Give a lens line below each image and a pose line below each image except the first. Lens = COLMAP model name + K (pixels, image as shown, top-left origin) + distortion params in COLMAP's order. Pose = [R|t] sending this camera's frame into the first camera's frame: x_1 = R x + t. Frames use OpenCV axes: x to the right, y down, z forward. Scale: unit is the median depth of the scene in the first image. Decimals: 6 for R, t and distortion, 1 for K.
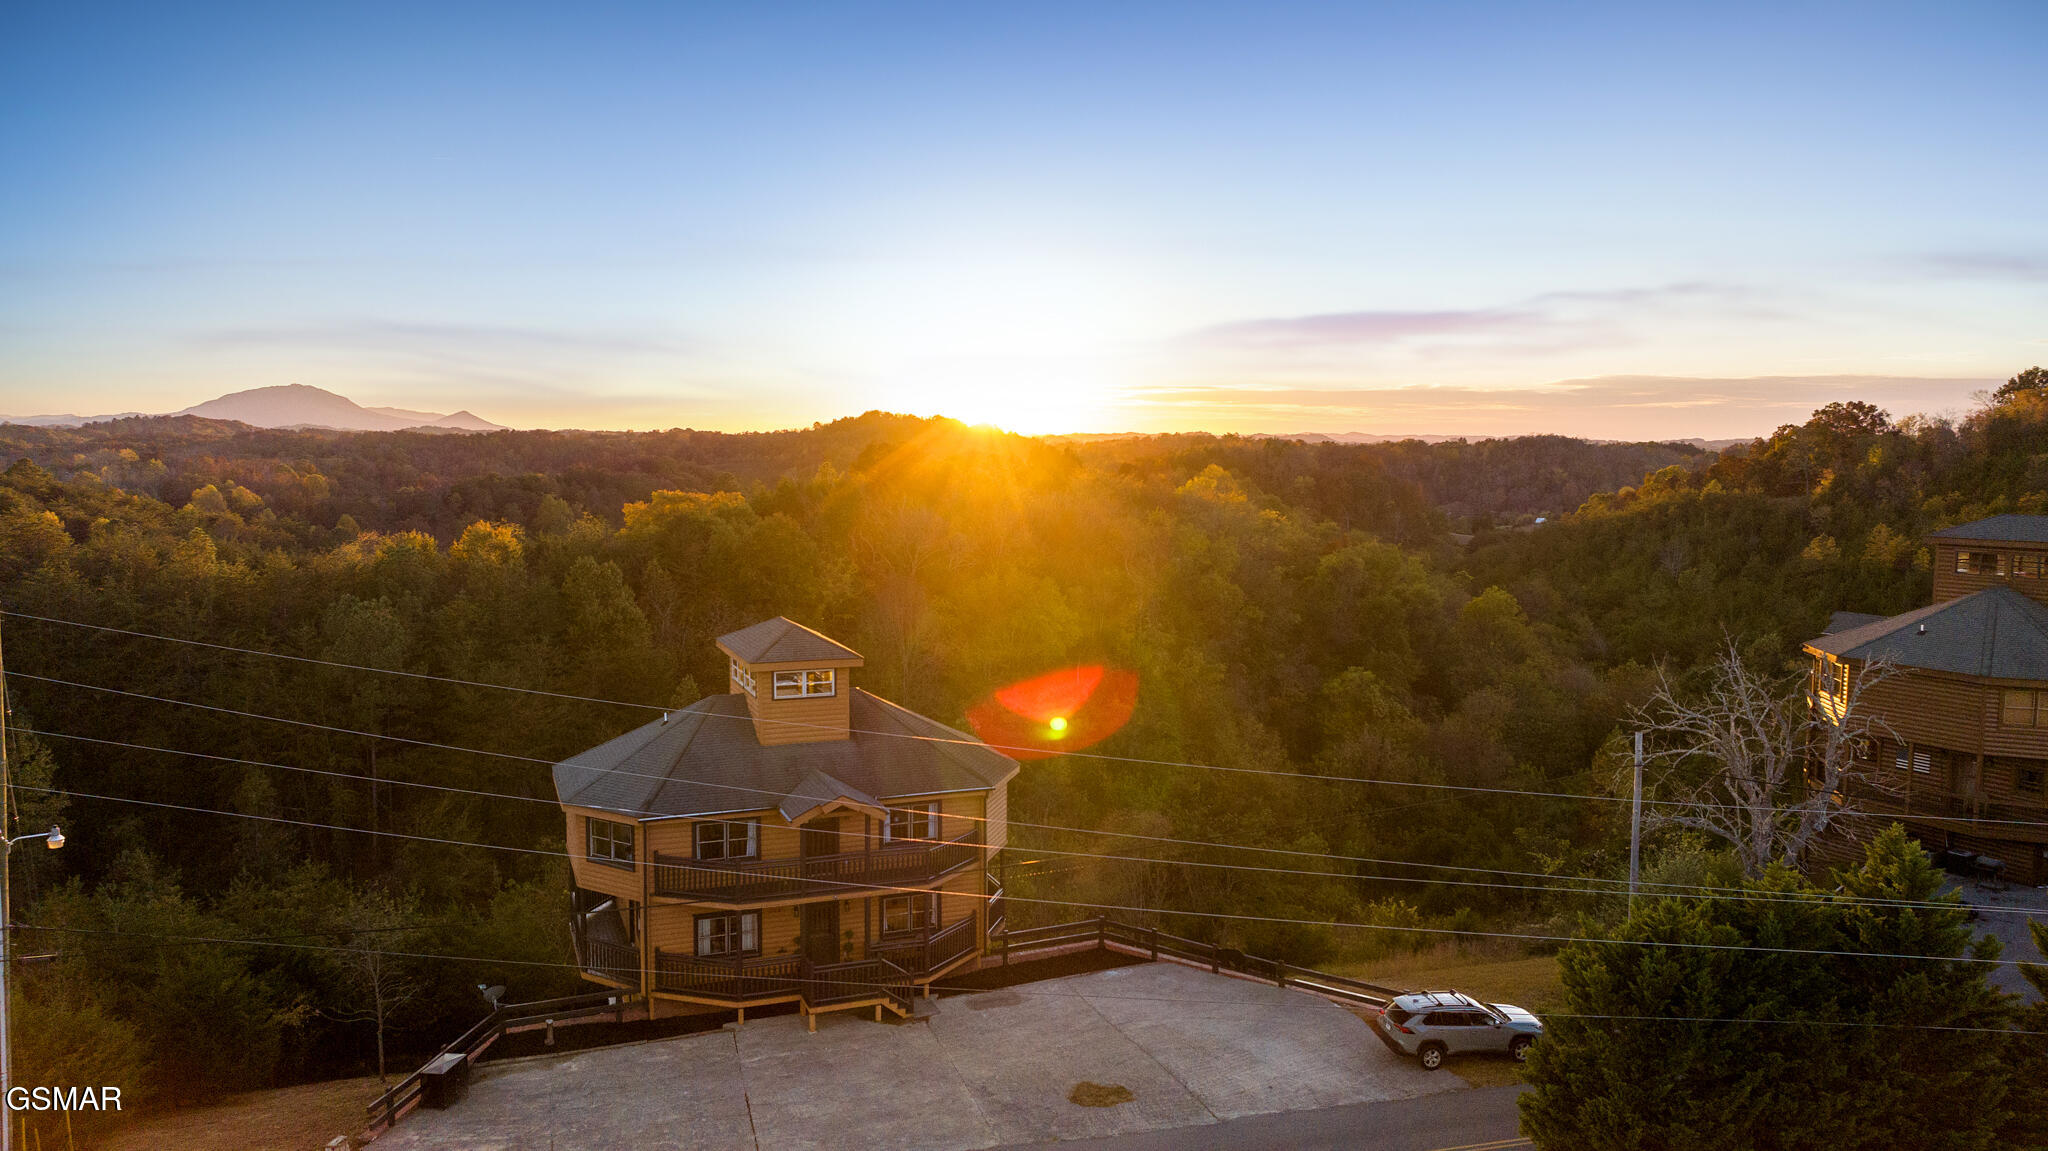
lens RADIAL K [[1445.8, 0, 1024.0], [0, 1445.8, 575.5], [0, 0, 1]] dist [-0.028098, 0.001326]
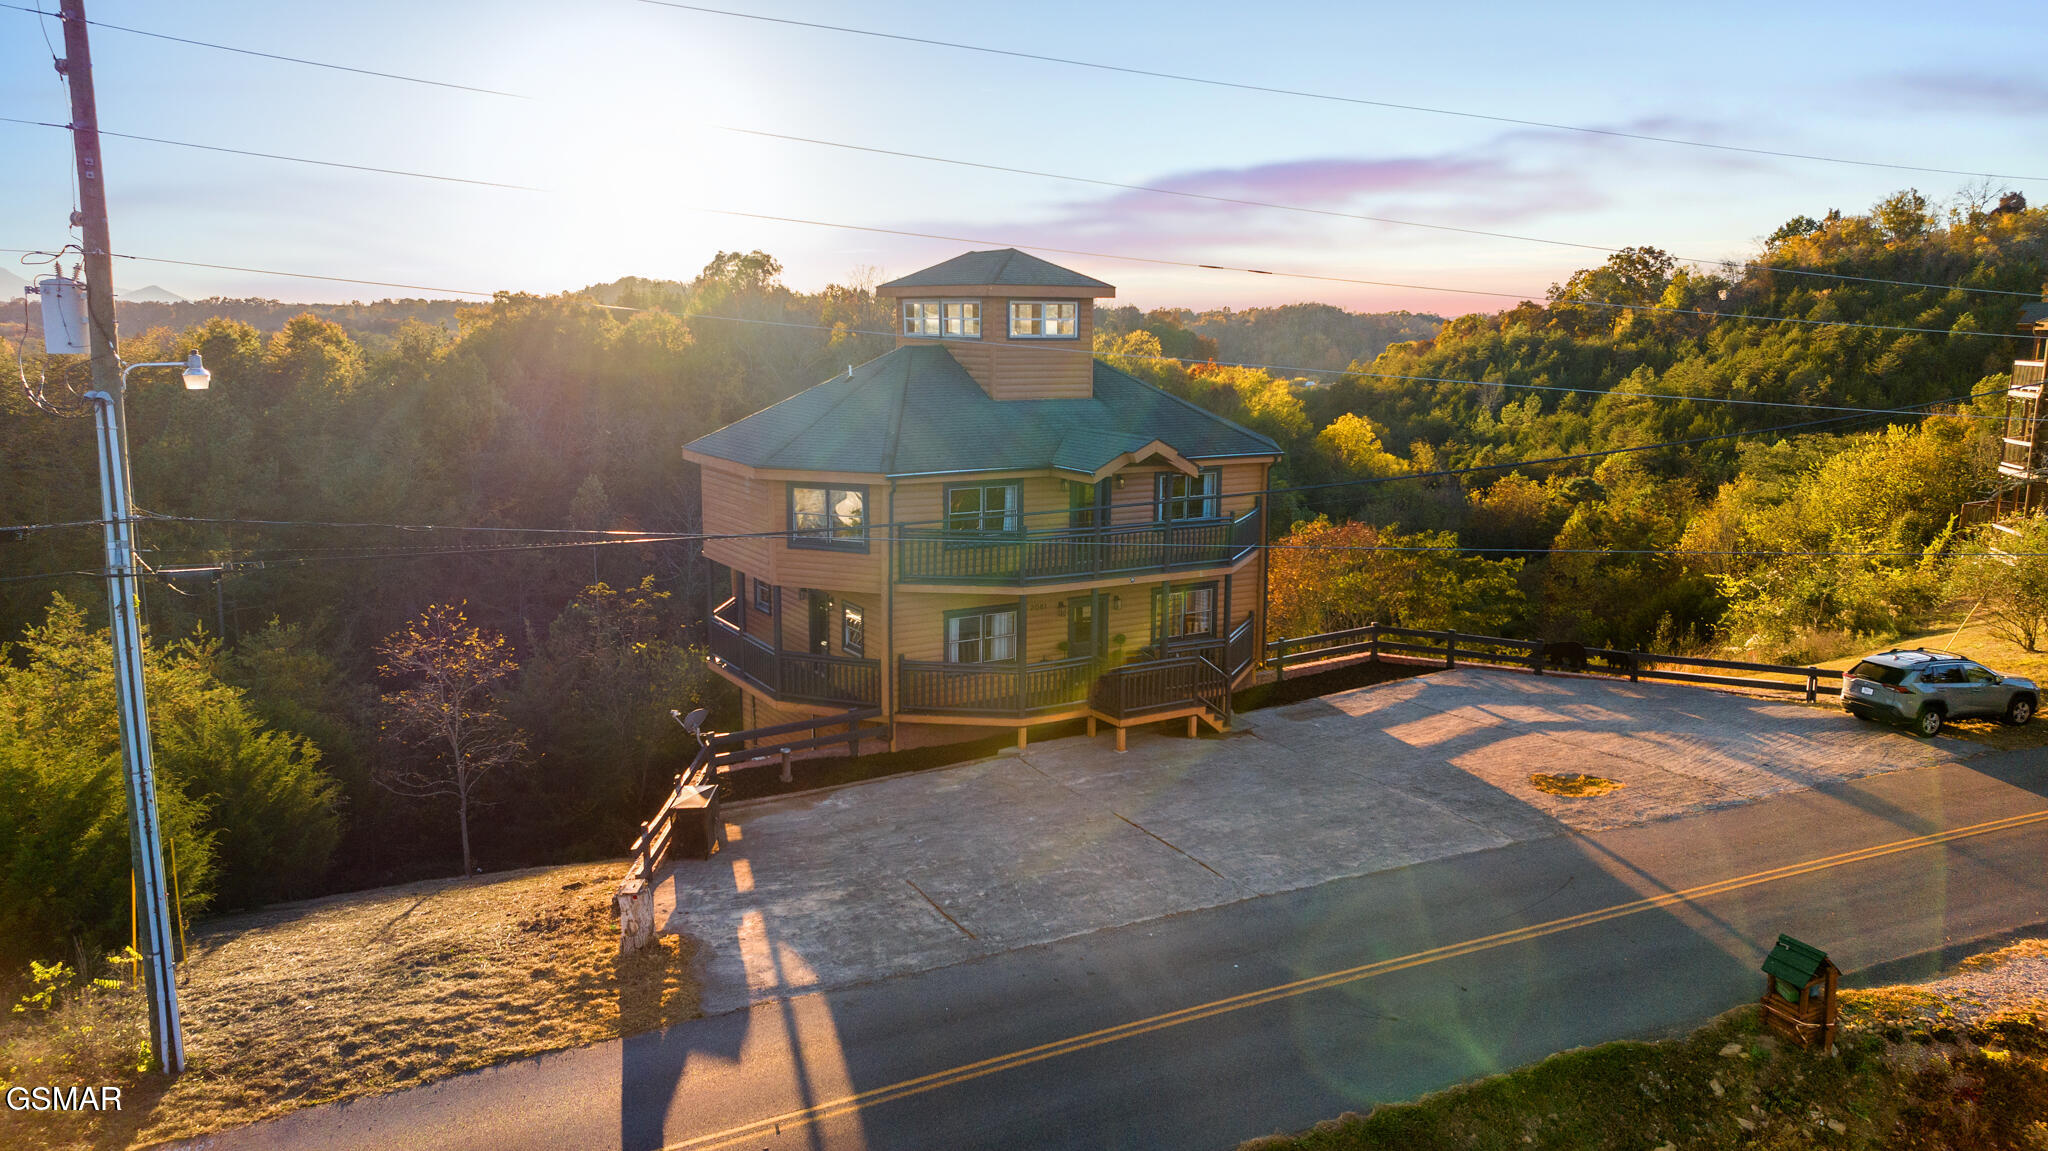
lens RADIAL K [[1445.8, 0, 1024.0], [0, 1445.8, 575.5], [0, 0, 1]] dist [-0.028098, 0.001326]
pose [[0.985607, -0.029078, 0.166530, -0.306202], [0.015158, 0.996329, 0.084257, 0.151411], [-0.168369, -0.080520, 0.982430, 0.254128]]
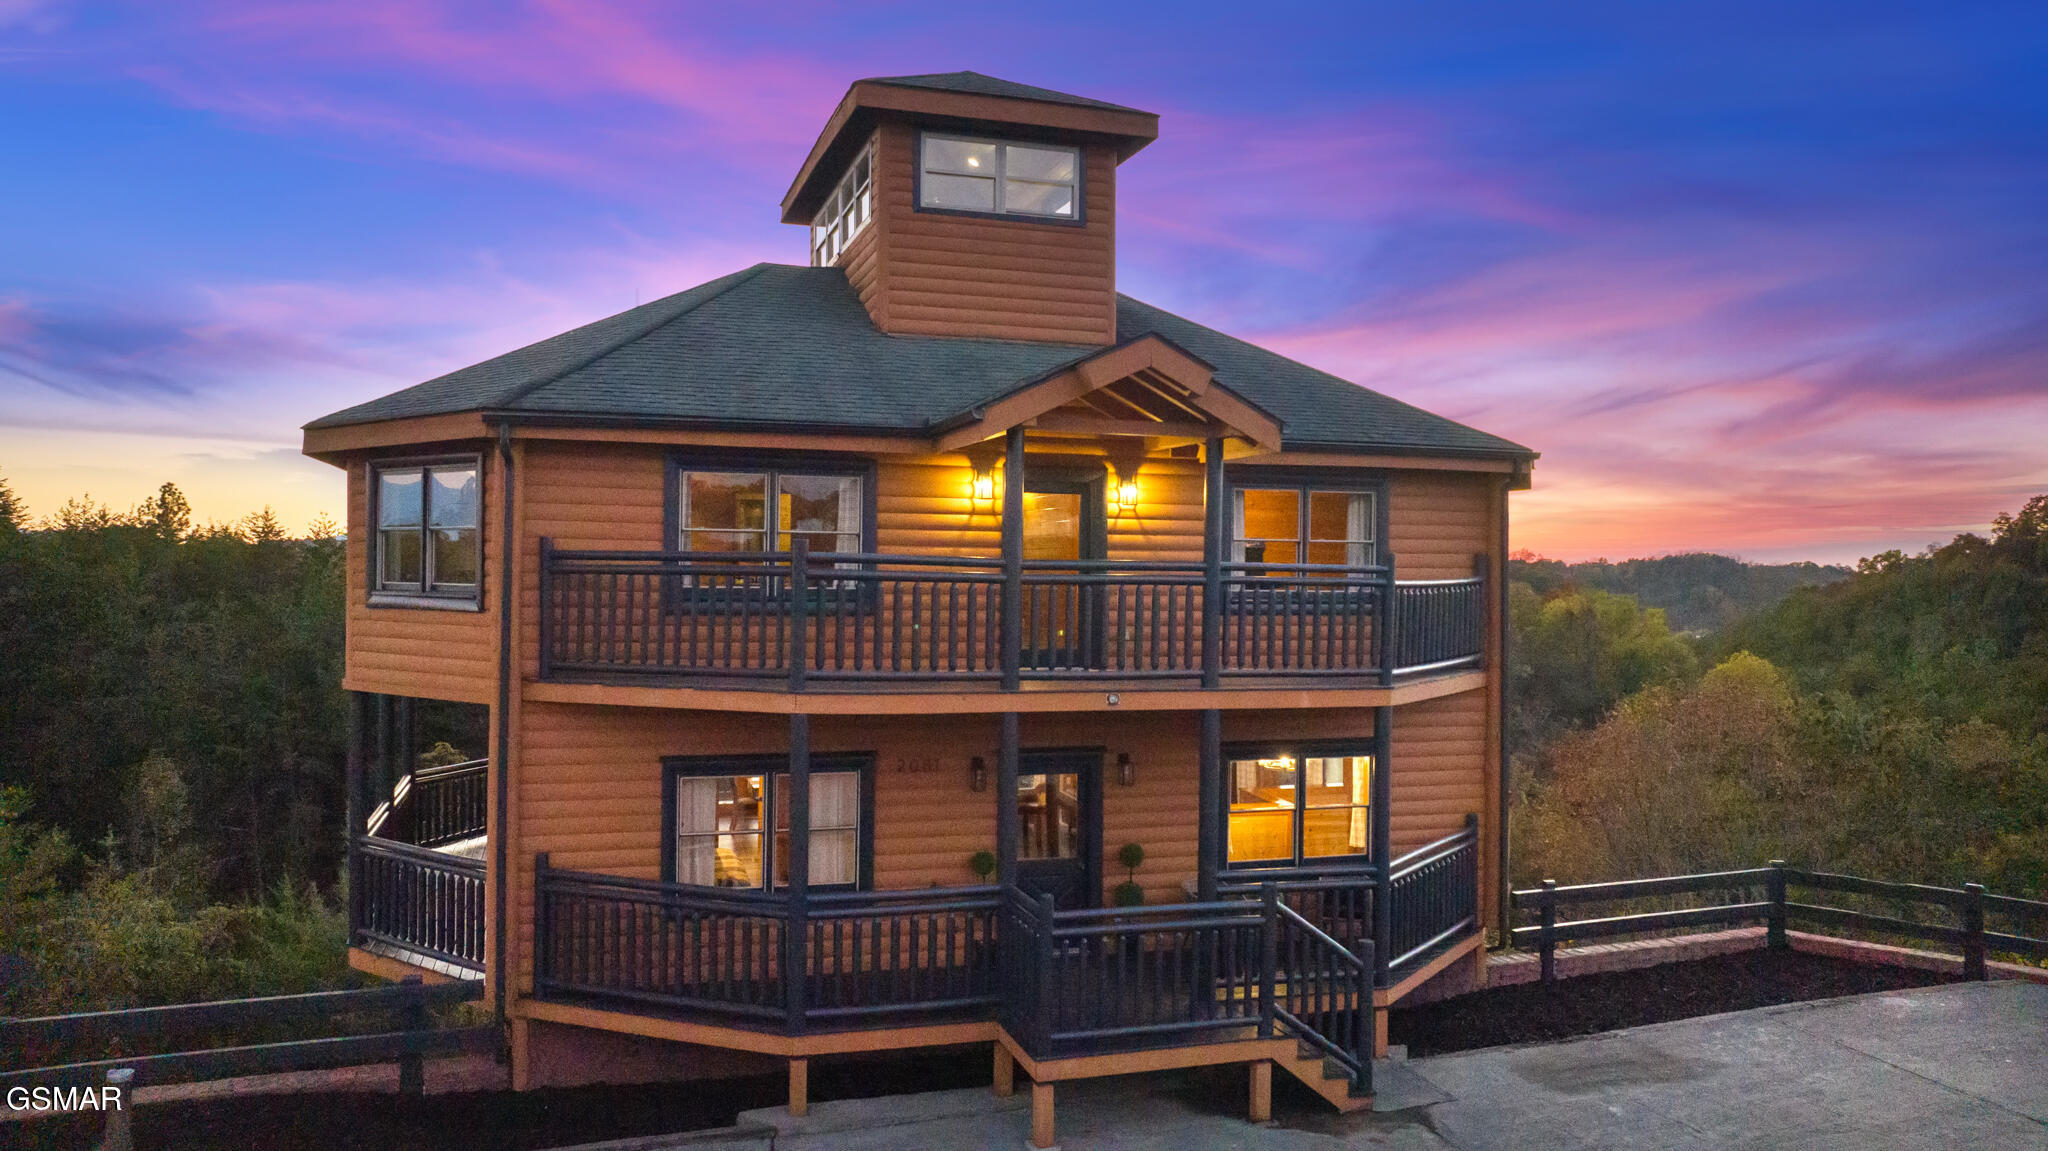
lens RADIAL K [[1436.7, 0, 1024.0], [0, 1436.7, 575.5], [0, 0, 1]] dist [-0.015731, 0.001119]
pose [[0.996921, 0.003958, -0.078316, -0.122664], [-0.011253, 0.995609, -0.092925, 0.219399], [0.077605, 0.093521, 0.992588, 0.674195]]
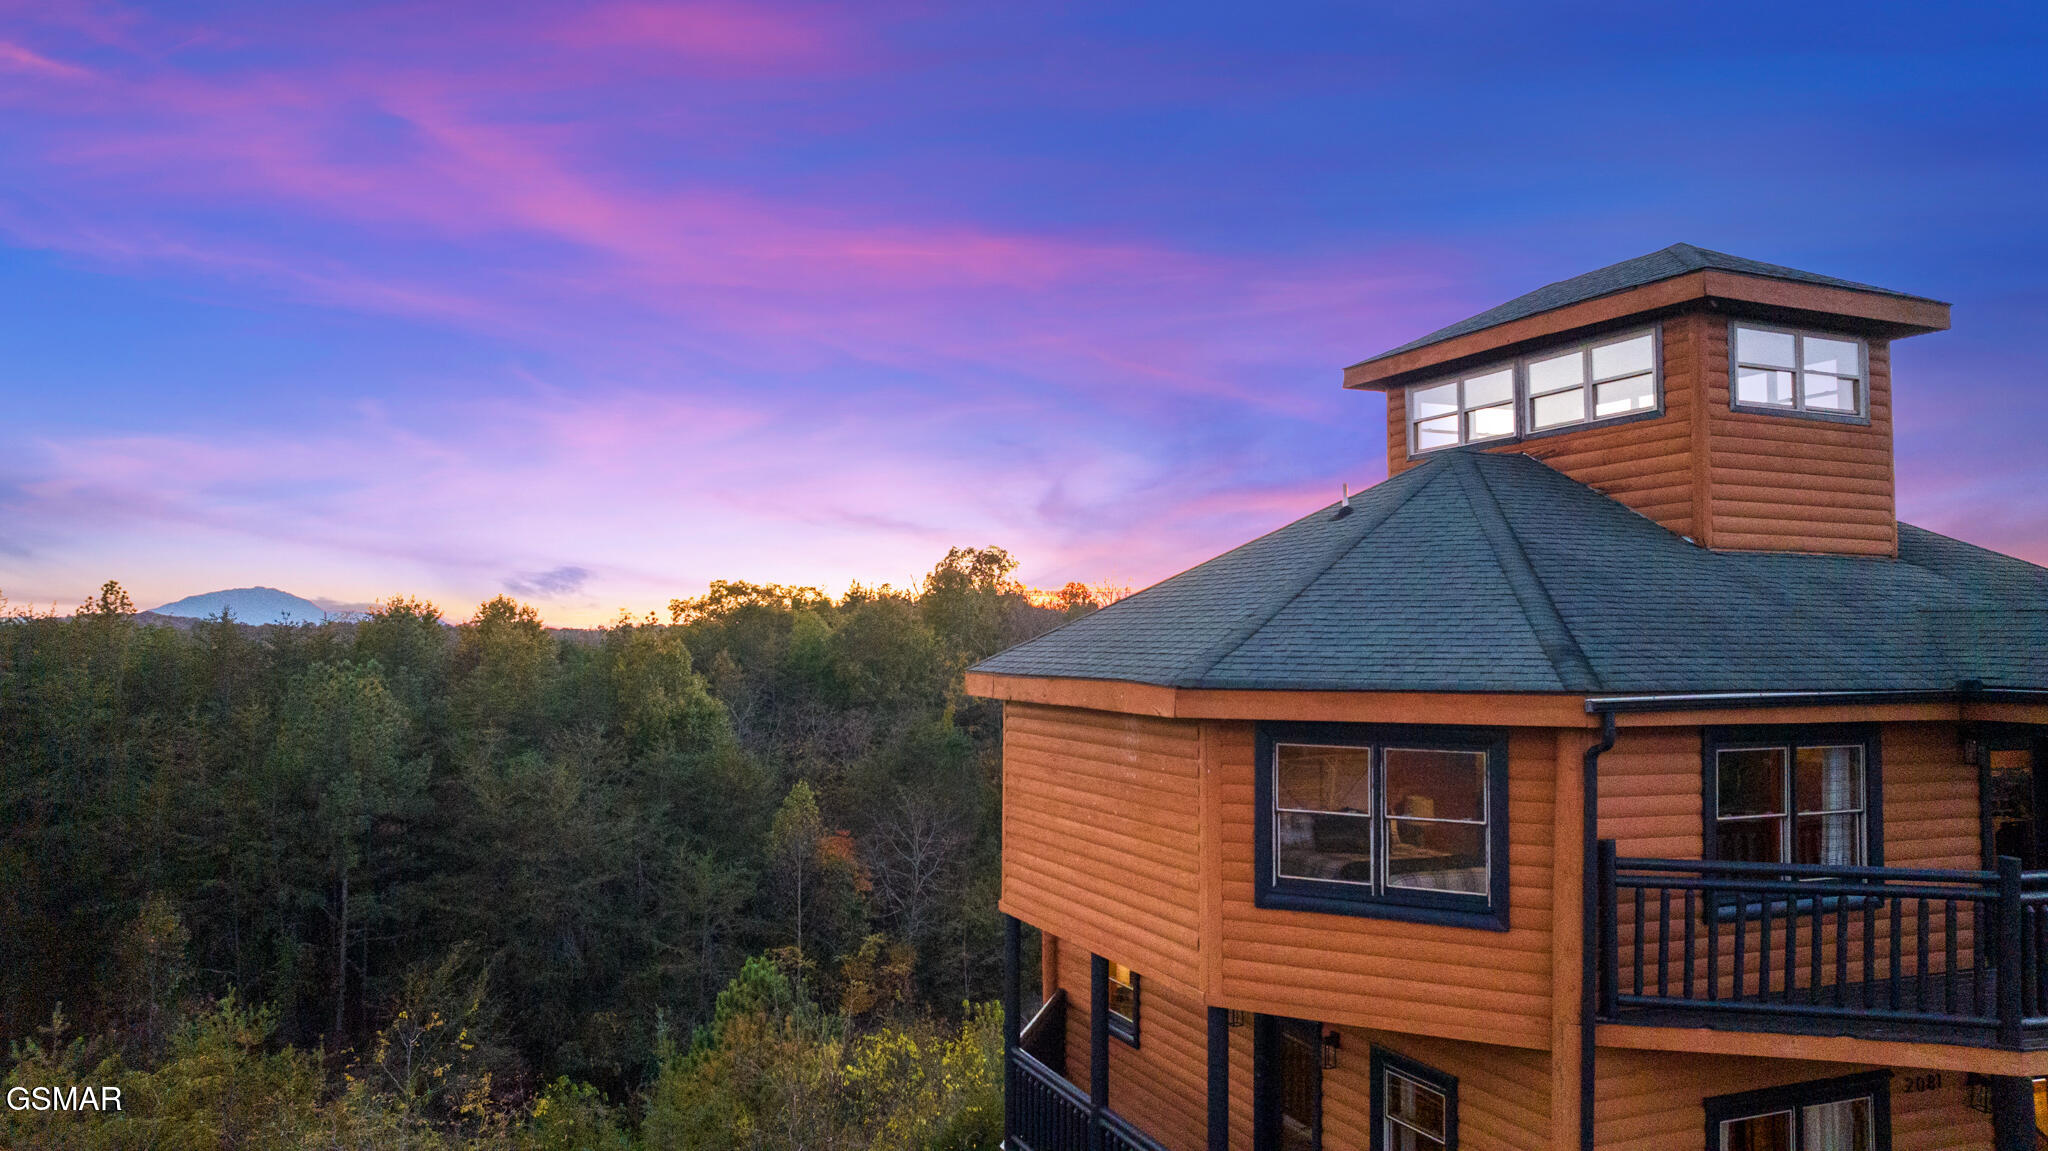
lens RADIAL K [[1436.7, 0, 1024.0], [0, 1436.7, 575.5], [0, 0, 1]] dist [-0.015731, 0.001119]
pose [[0.999692, -0.000658, 0.024815, -0.352169], [0.004161, 0.989944, -0.141399, 0.173736], [-0.024472, 0.141459, 0.989642, 0.718102]]
